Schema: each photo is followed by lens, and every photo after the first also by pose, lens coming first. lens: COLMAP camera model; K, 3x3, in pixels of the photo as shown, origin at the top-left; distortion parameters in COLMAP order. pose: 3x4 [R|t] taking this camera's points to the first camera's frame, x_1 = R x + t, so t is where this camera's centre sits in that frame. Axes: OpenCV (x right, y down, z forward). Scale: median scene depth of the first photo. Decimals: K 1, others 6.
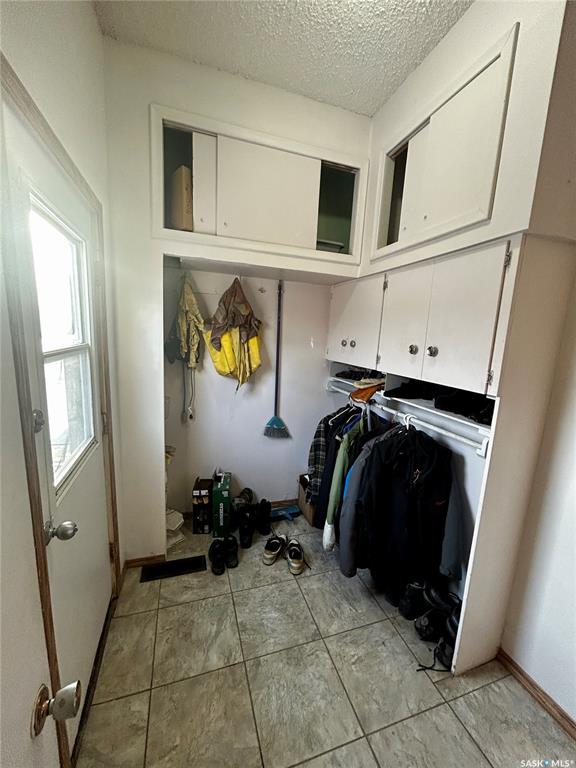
lens RADIAL K [[308.1, 0, 287.3], [0, 308.1, 385.9], [0, 0, 1]] dist [-0.002883, 0.000578]
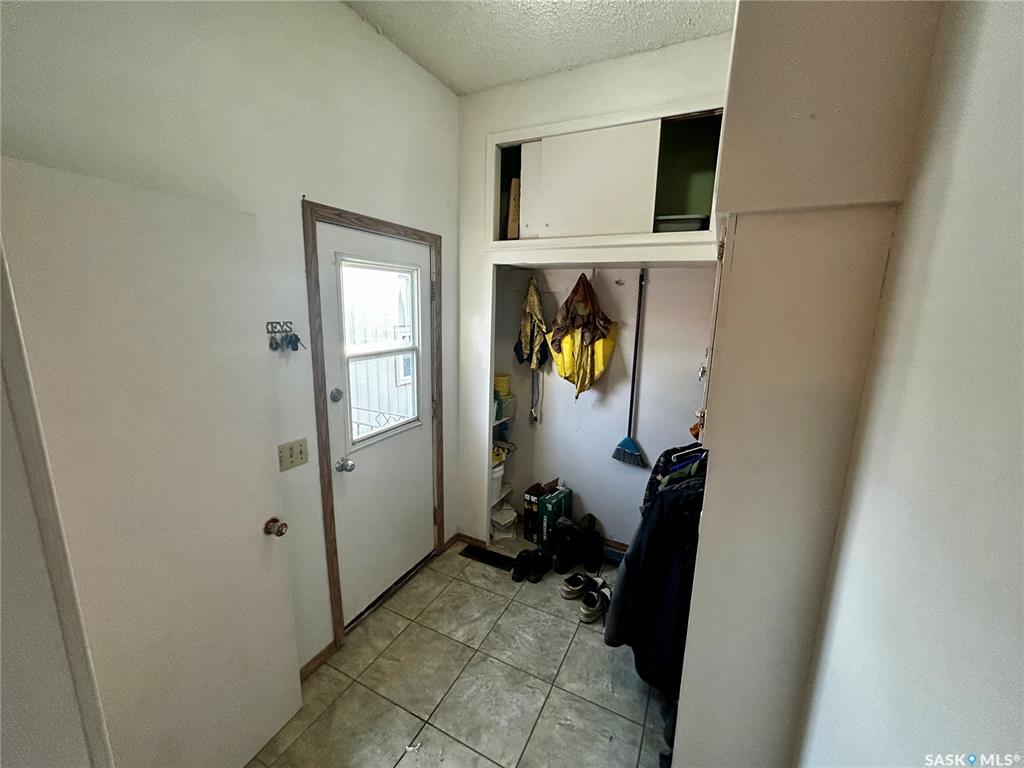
lens RADIAL K [[410.8, 0, 507.0], [0, 410.8, 382.3], [0, 0, 1]] dist [-0.002883, 0.000578]
pose [[0.702412, 0.101816, -0.704450, 0.616580], [-0.107002, 0.993573, 0.036912, -0.062515], [0.703681, 0.049451, 0.708793, 0.018543]]
